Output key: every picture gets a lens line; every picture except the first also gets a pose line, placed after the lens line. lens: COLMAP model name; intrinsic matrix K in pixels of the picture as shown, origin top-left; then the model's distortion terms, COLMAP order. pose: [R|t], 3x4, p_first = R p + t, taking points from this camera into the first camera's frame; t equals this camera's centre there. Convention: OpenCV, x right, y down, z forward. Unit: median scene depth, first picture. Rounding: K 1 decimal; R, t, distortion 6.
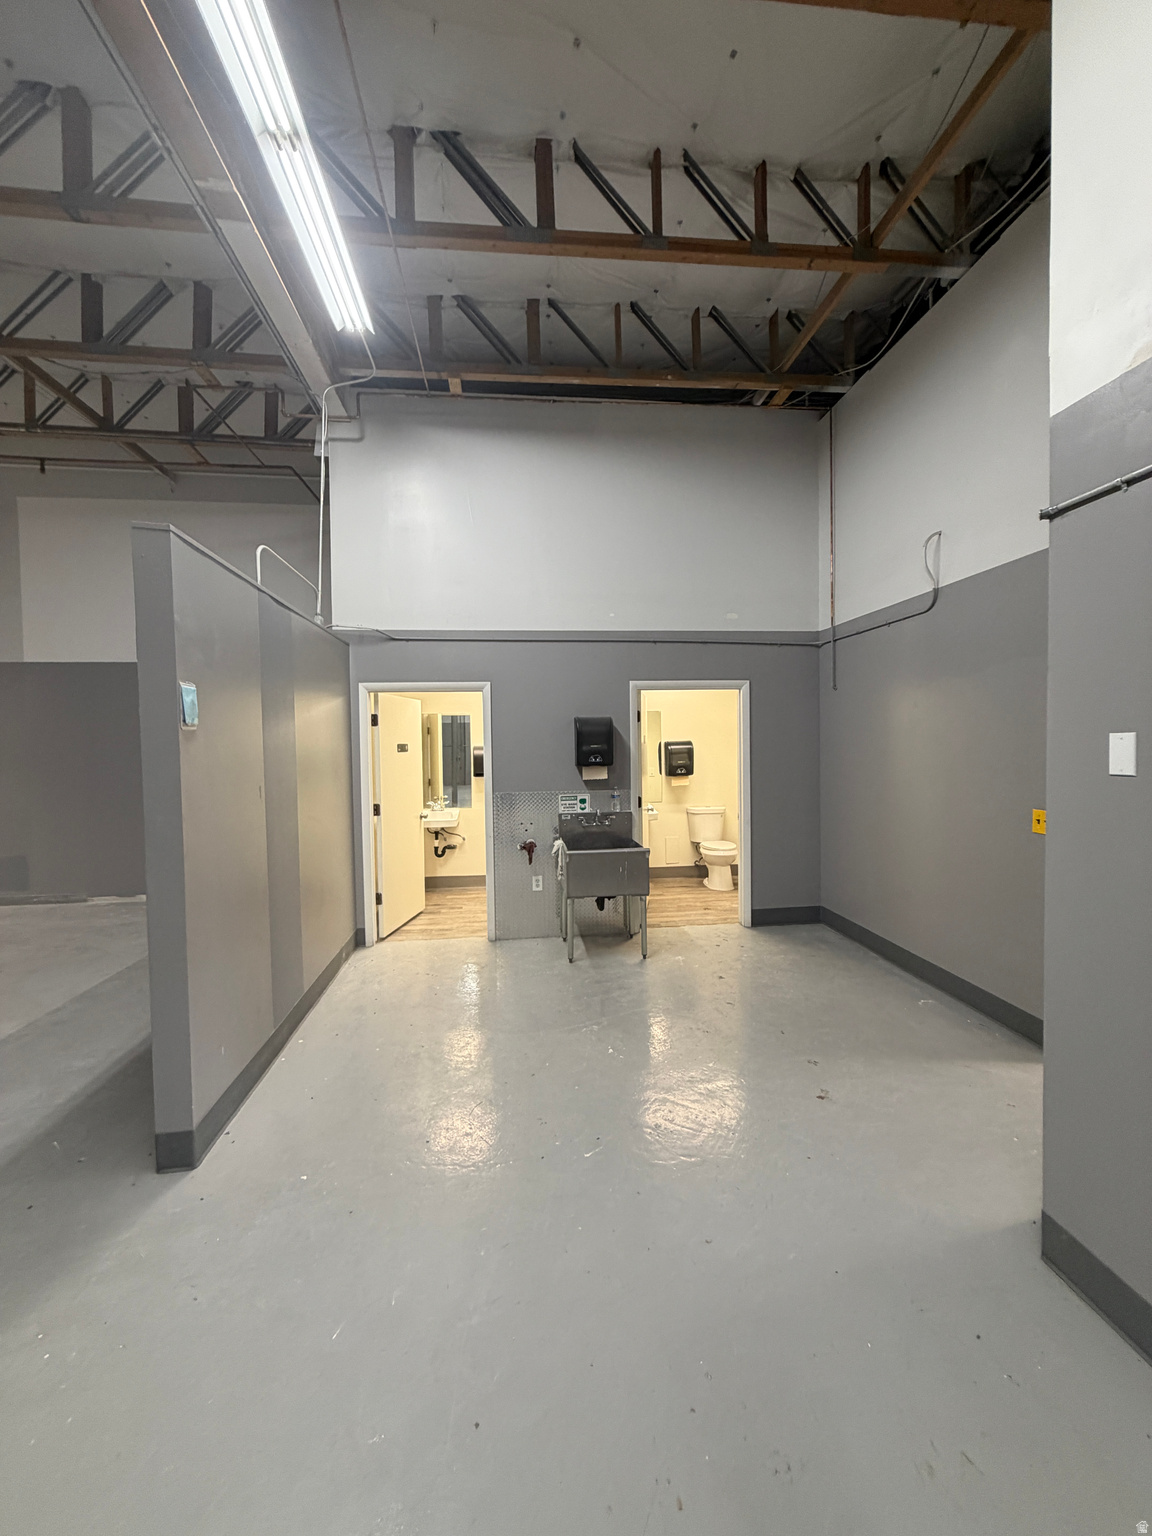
lens RADIAL K [[609.4, 0, 581.7], [0, 609.4, 764.6], [0, 0, 1]] dist [-0.002619, 0.000875]
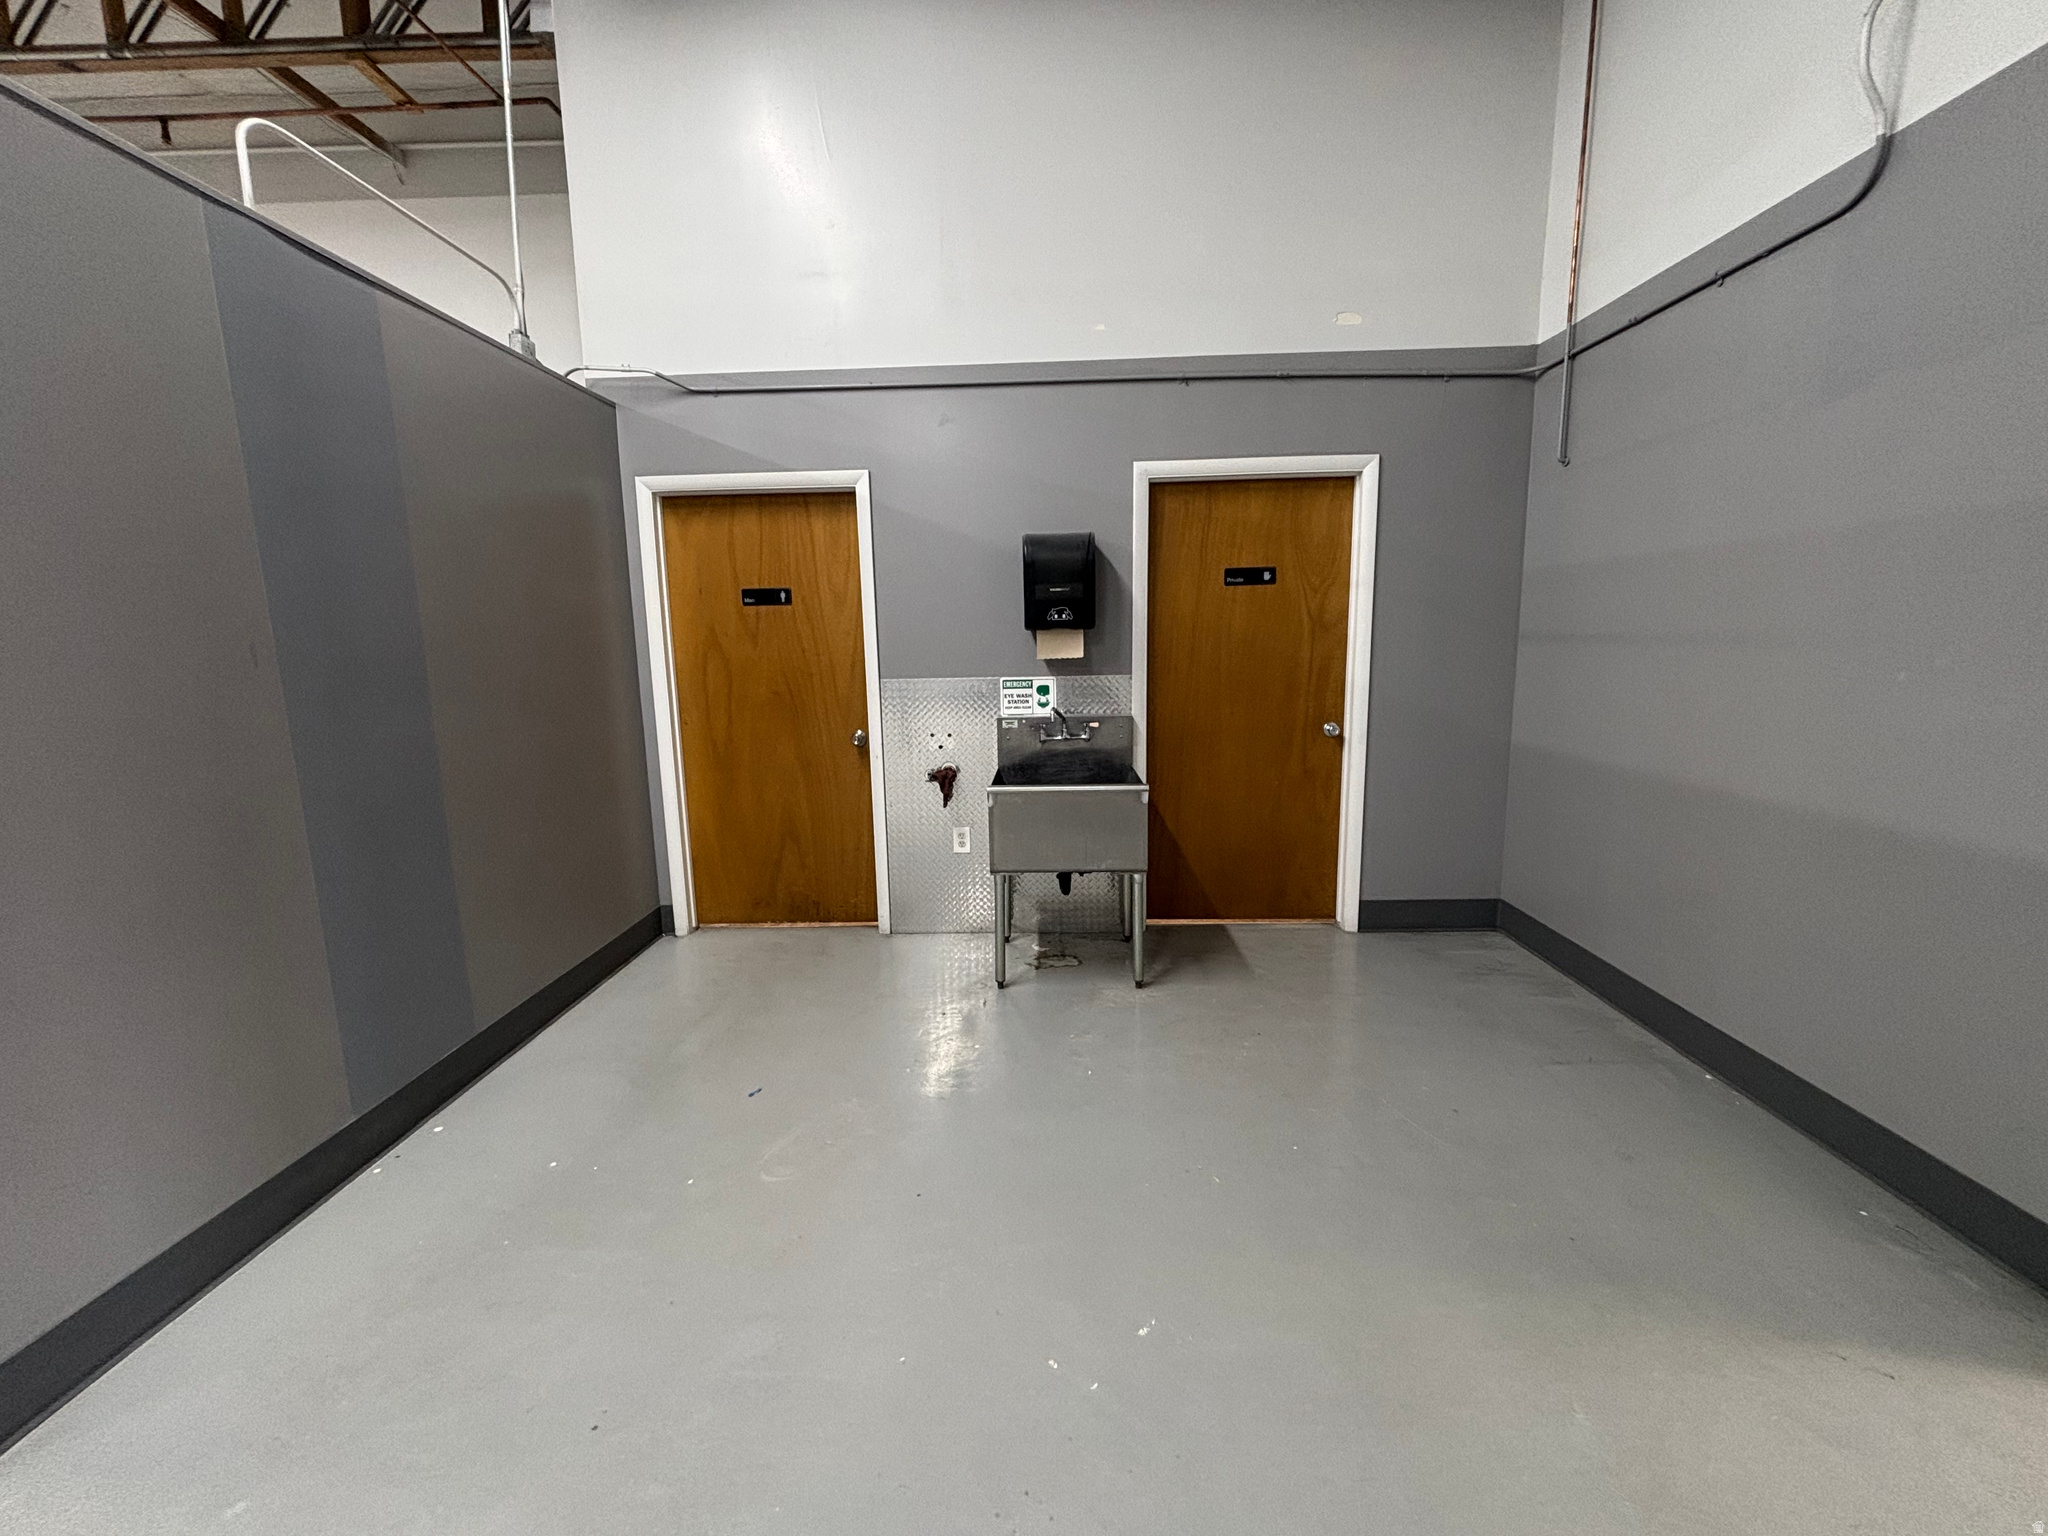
lens RADIAL K [[822.4, 0, 1028.1], [0, 822.4, 763.9], [0, 0, 1]] dist [0.001100, 0.000120]
pose [[0.988203, 0.020187, -0.151815, 0.102047], [-0.000934, 0.992050, 0.125838, 0.029269], [0.153149, -0.124211, 0.980366, 0.272838]]
